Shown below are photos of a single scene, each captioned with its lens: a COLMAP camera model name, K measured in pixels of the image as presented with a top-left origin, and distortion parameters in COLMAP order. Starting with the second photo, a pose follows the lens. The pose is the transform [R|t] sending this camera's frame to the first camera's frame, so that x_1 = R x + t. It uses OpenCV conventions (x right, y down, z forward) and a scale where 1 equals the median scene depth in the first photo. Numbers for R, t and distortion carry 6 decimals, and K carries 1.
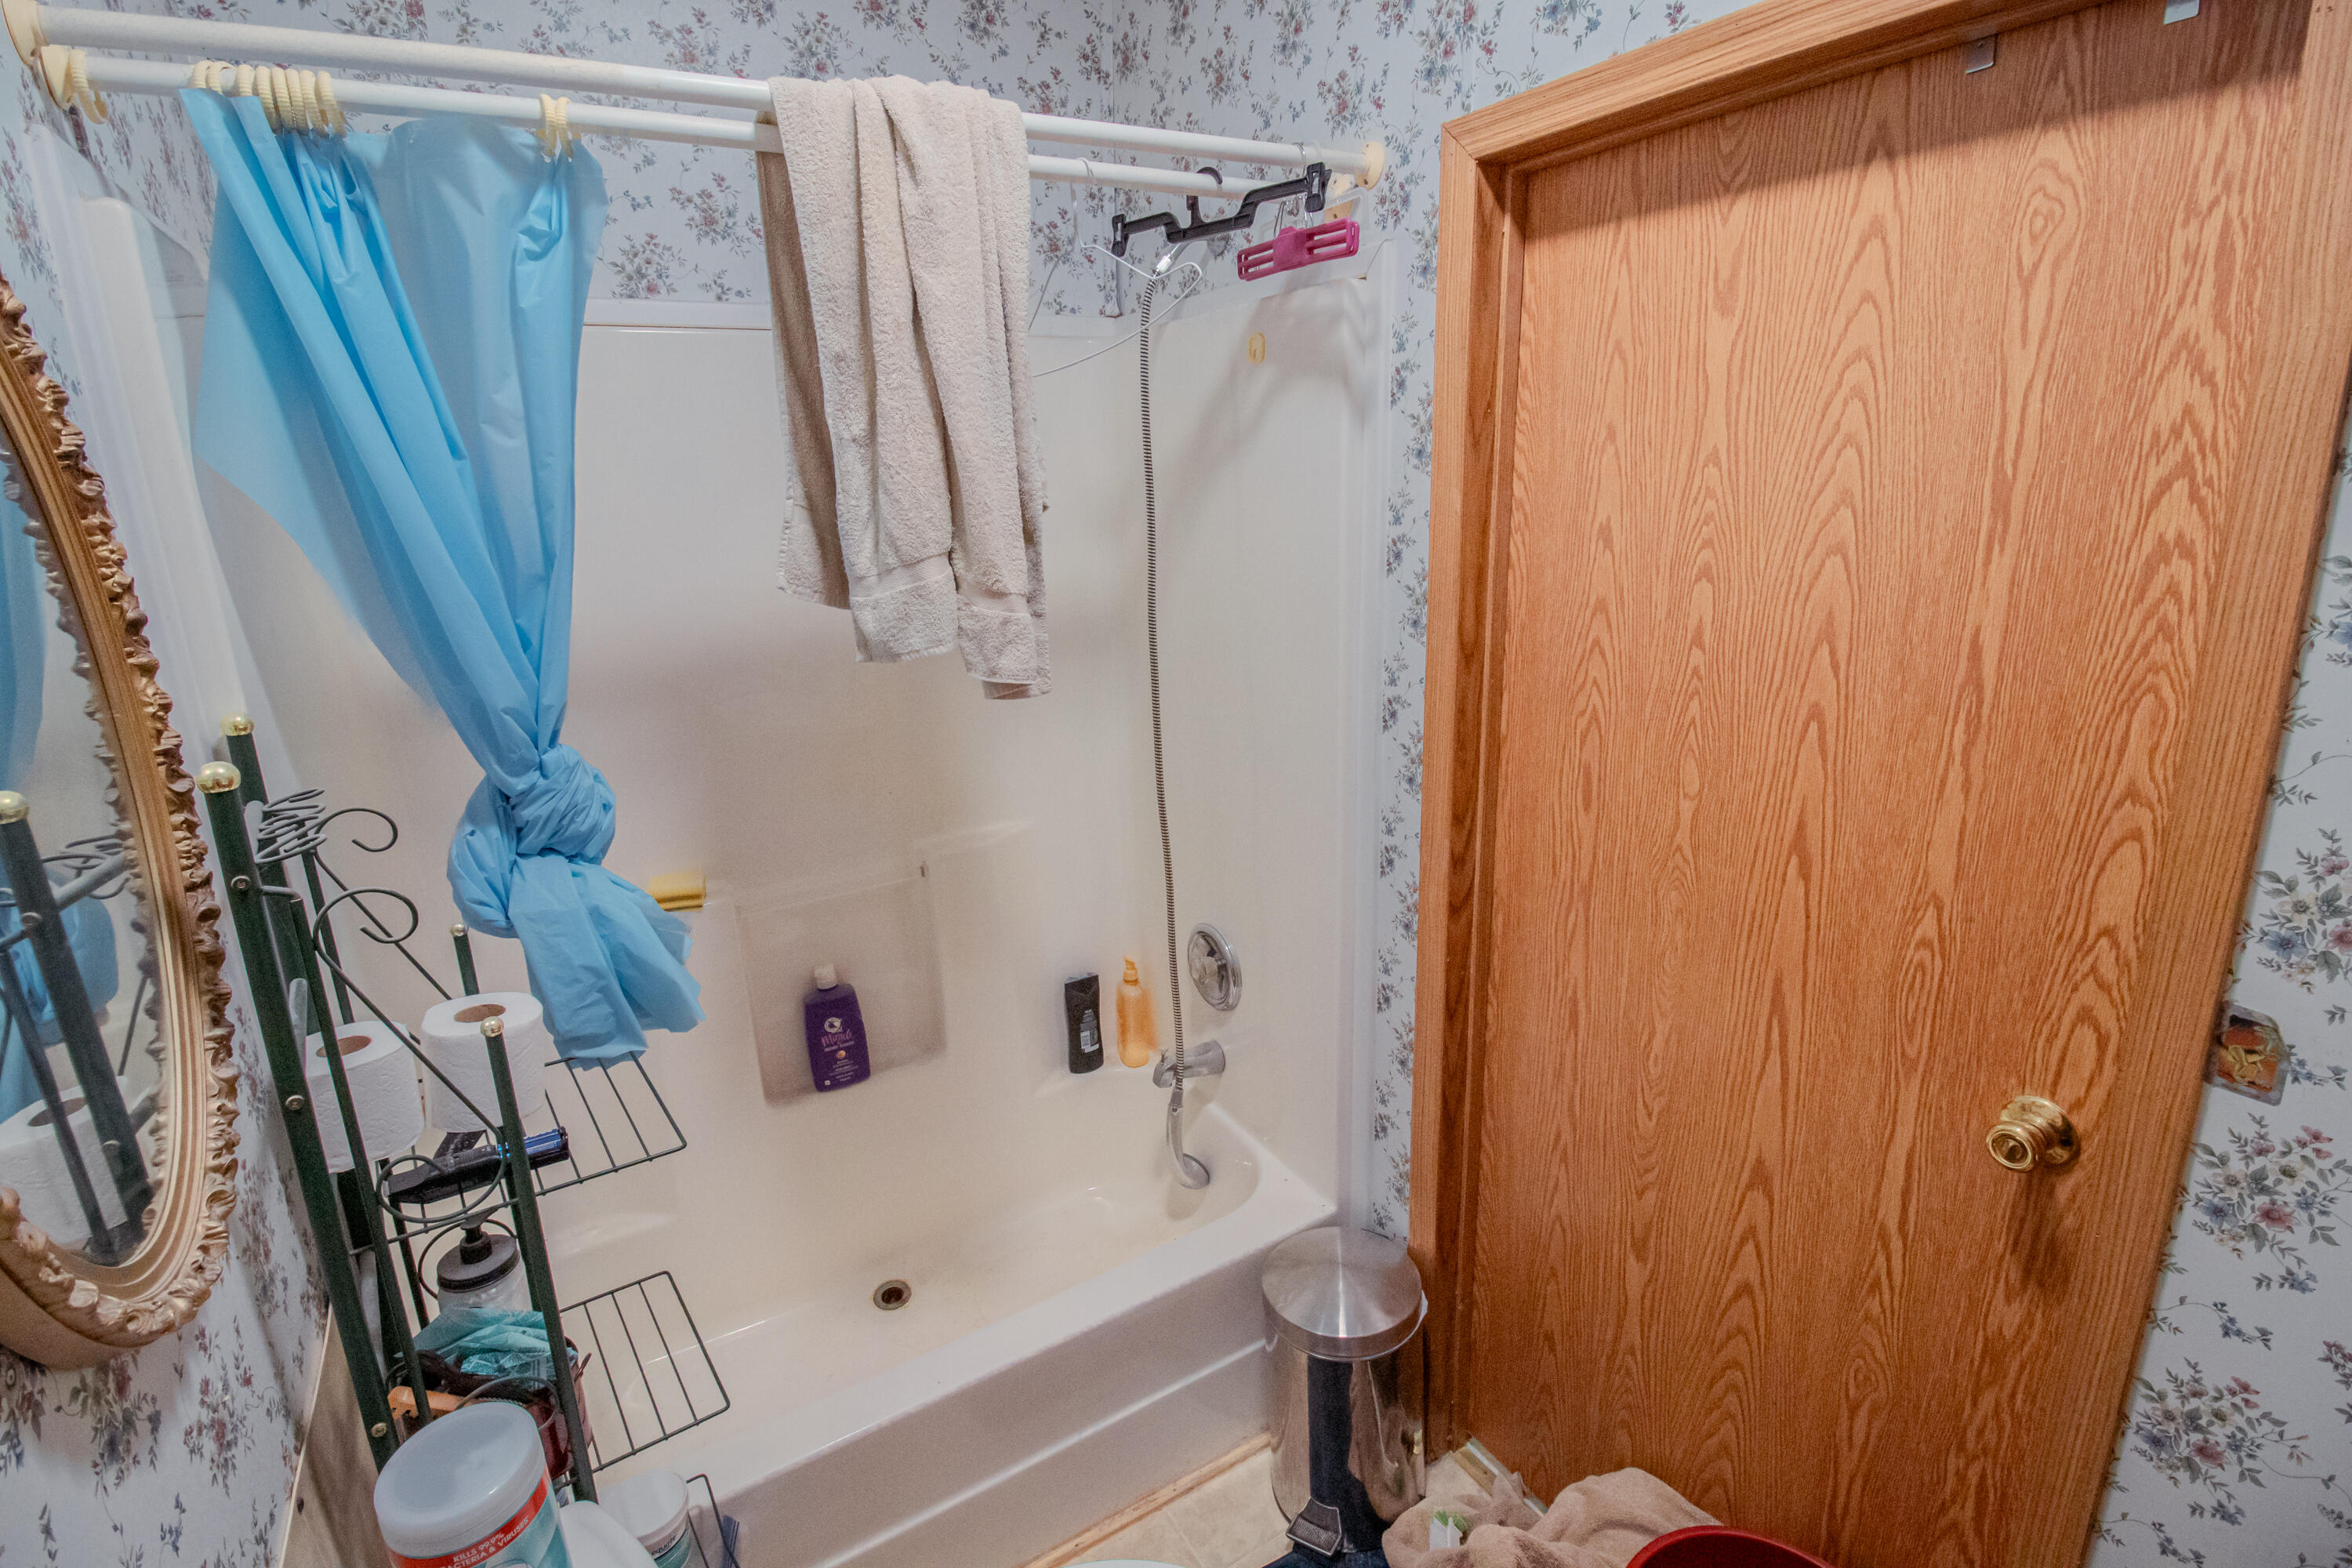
lens RADIAL K [[1079.6, 0, 1152.0], [0, 1079.6, 765.7], [0, 0, 1]] dist [-0.001598, -0.012771]
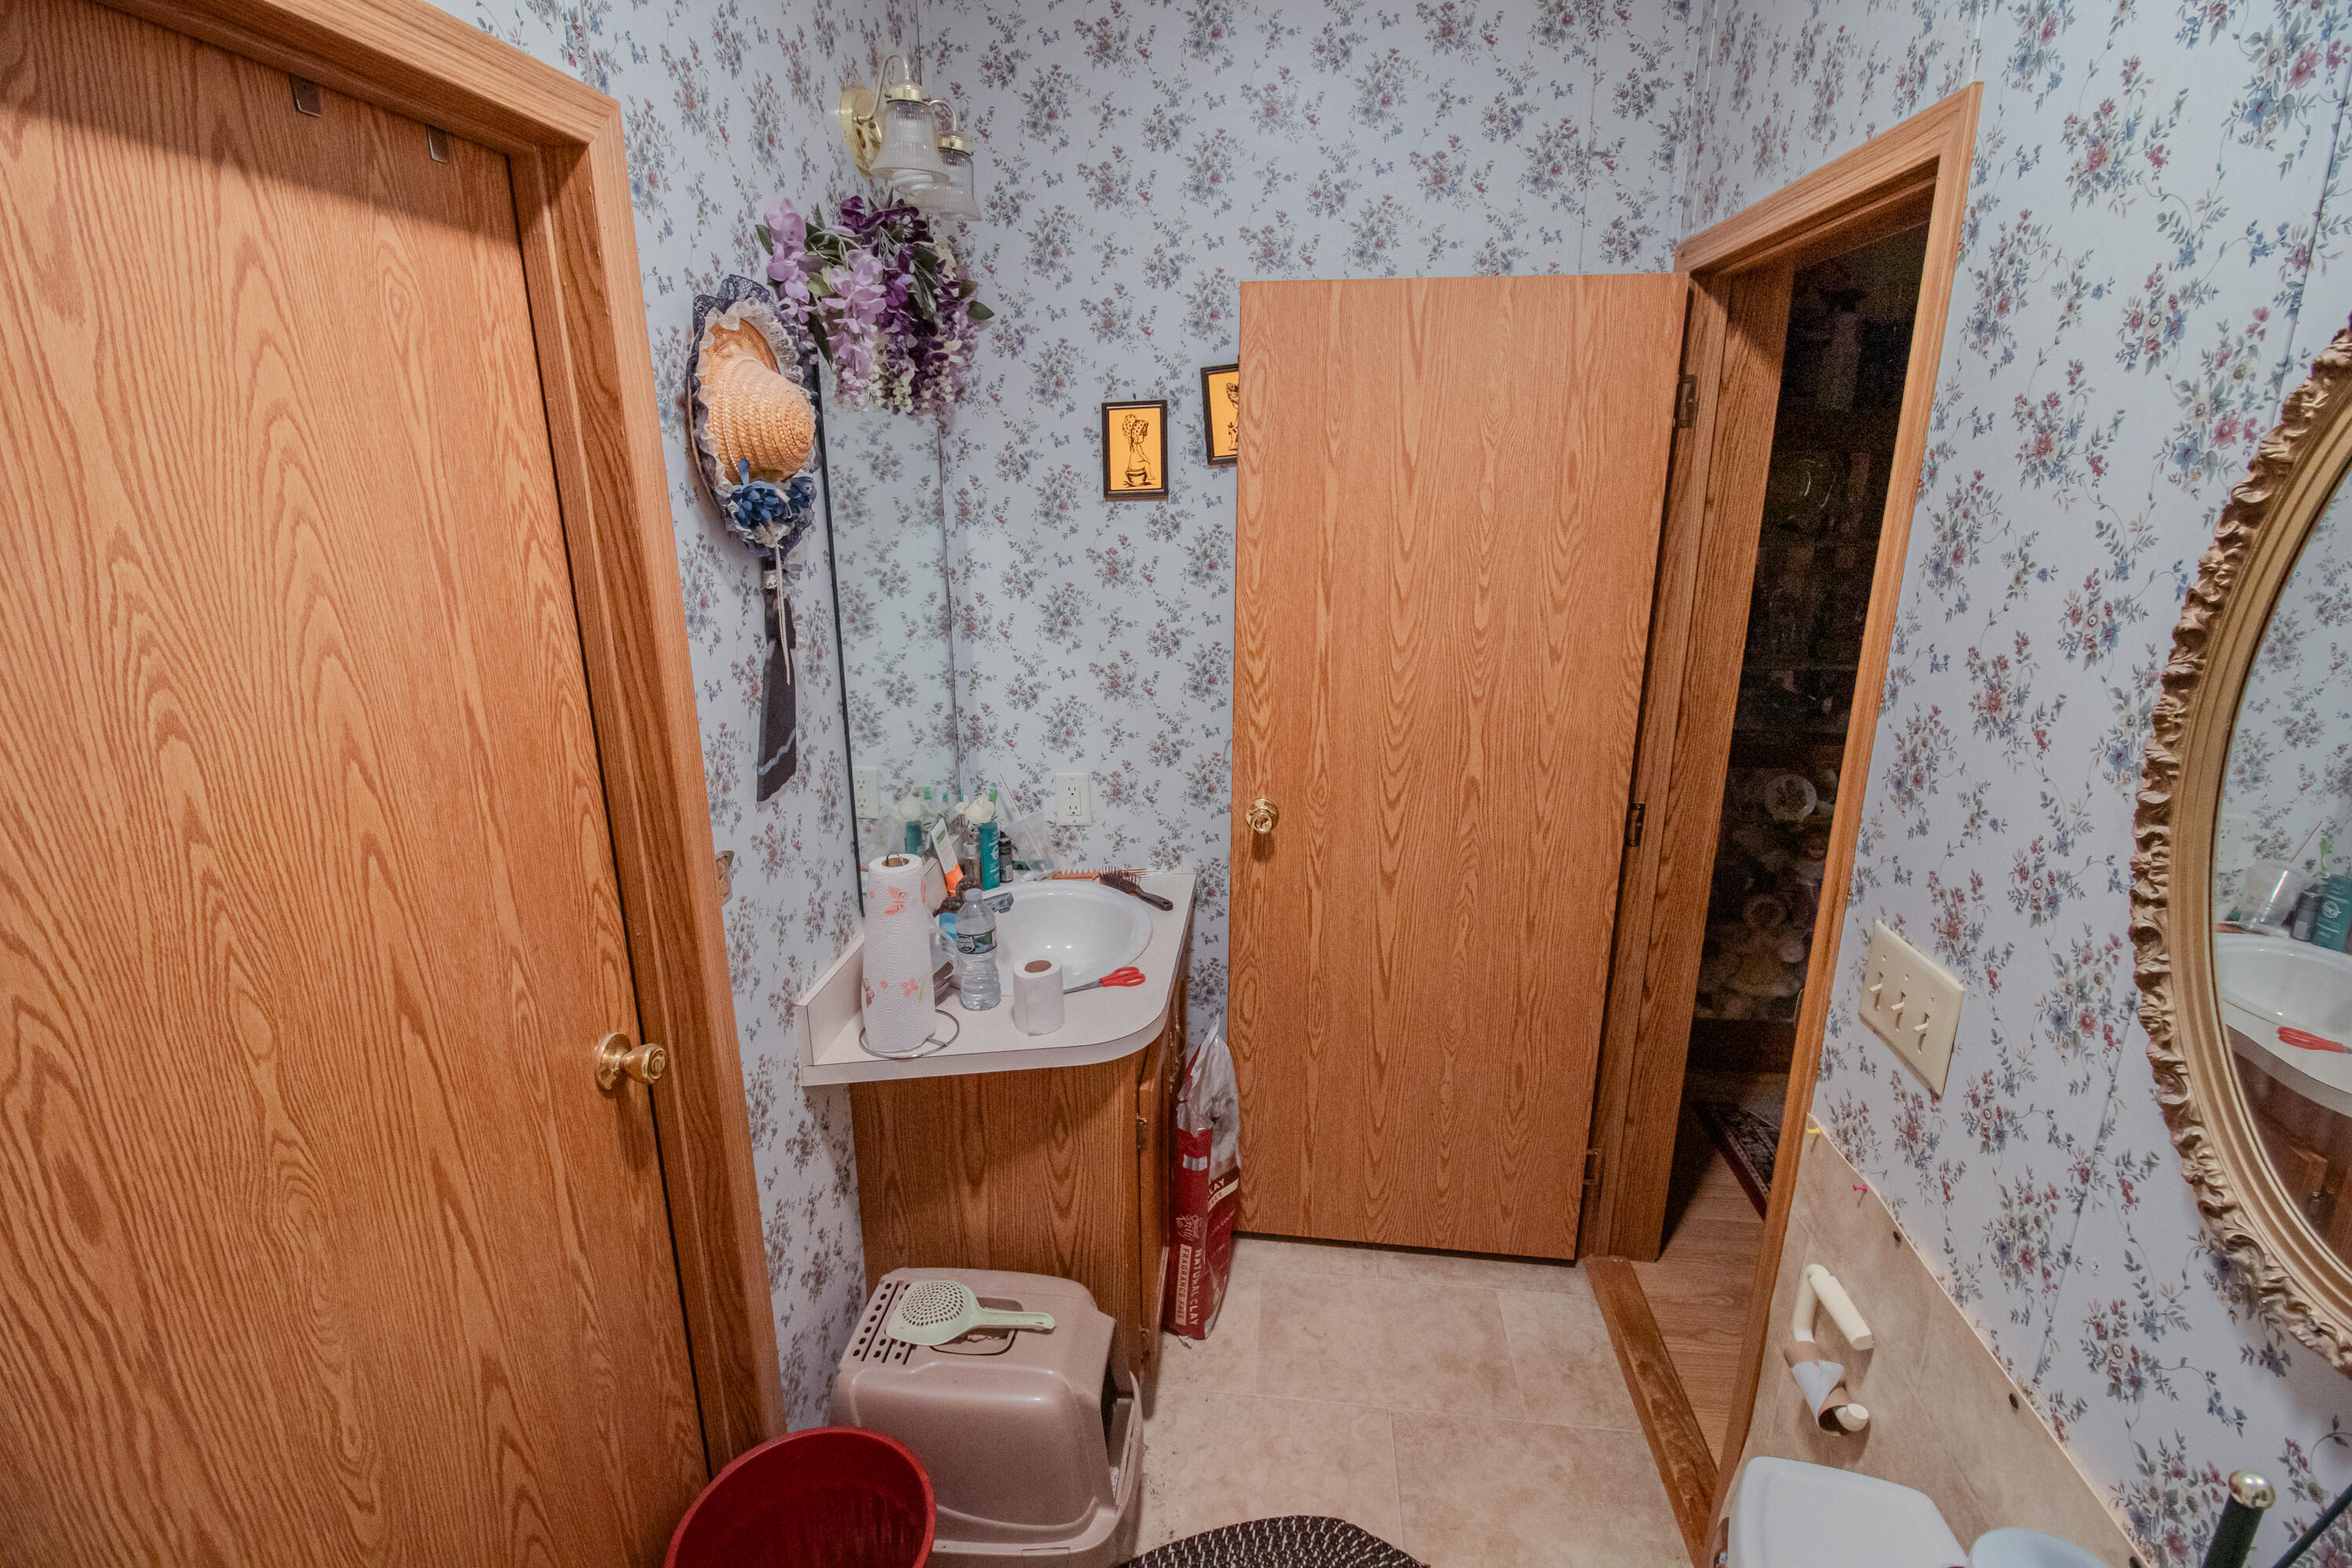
lens RADIAL K [[1079.6, 0, 1173.3], [0, 1079.6, 764.3], [0, 0, 1]] dist [-0.001598, -0.012771]
pose [[-0.801398, -0.118984, 0.586178, -0.316445], [0.192864, 0.876267, 0.441543, -0.323016], [-0.566185, 0.466904, -0.679291, 1.108850]]
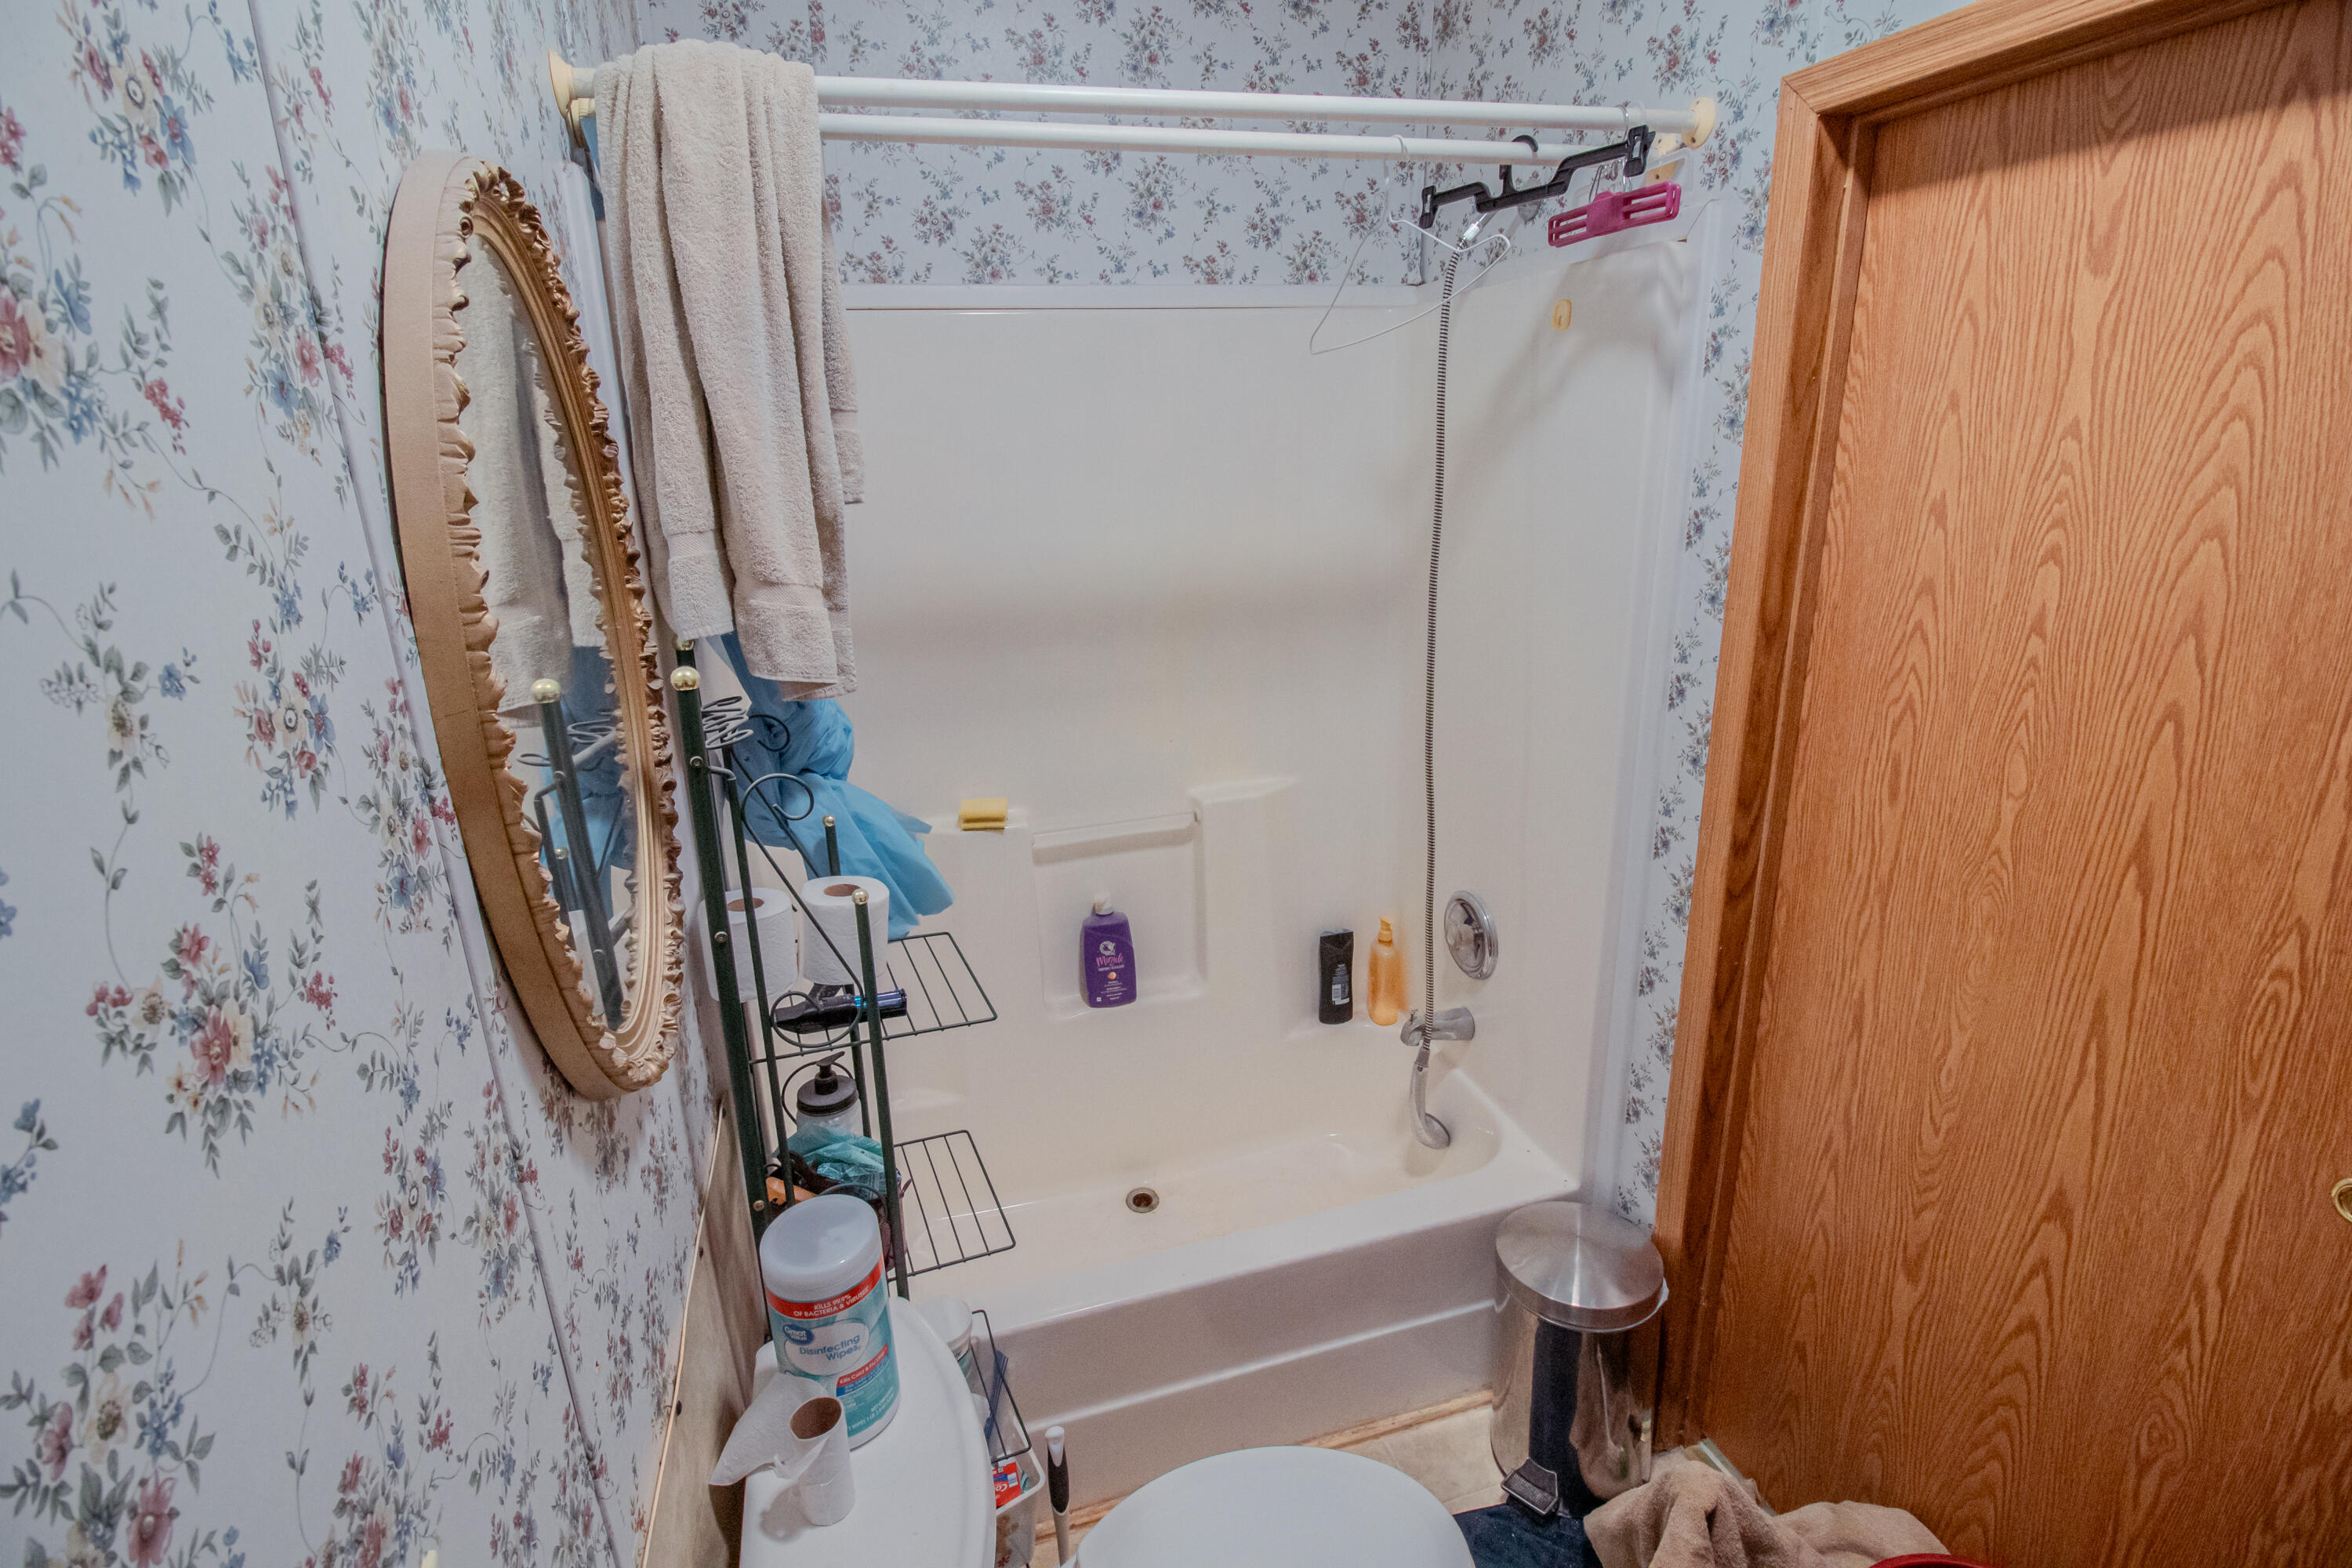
lens RADIAL K [[1079.6, 0, 1160.7], [0, 1079.6, 768.6], [0, 0, 1]] dist [-0.001598, -0.012771]
pose [[0.970545, 0.071396, -0.230099, -0.004236], [-0.064134, 0.997183, 0.038895, 0.016968], [0.232228, -0.022992, 0.972390, -0.073643]]
